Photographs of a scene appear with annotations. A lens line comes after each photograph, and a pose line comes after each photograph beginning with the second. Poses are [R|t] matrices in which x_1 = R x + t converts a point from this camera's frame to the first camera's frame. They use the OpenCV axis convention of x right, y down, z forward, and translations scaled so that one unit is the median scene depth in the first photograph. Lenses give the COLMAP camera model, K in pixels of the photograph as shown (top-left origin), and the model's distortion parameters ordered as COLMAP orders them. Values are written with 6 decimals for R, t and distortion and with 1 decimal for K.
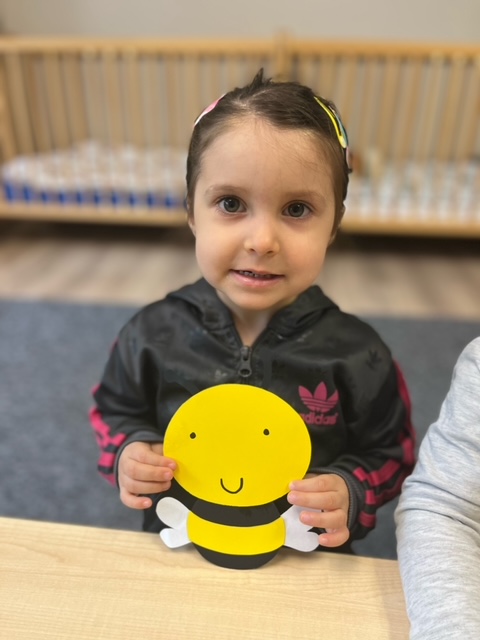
lens RADIAL K [[480.6, 0, 239.1], [0, 480.6, 320.8], [0, 0, 1]] dist [0.032374, -0.066883]
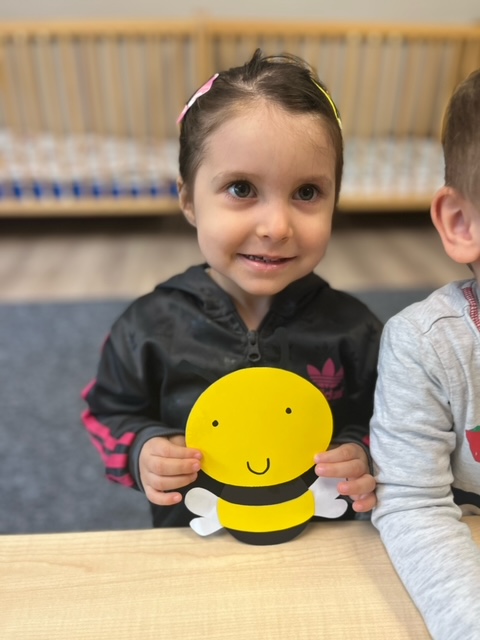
lens RADIAL K [[478.7, 0, 242.9], [0, 478.7, 315.7], [0, 0, 1]] dist [0.057536, -0.091824]
pose [[0.985751, -0.086472, 0.144286, -0.154393], [0.083295, 0.996134, 0.027928, -0.008907], [-0.146143, -0.015511, 0.989142, 0.009067]]
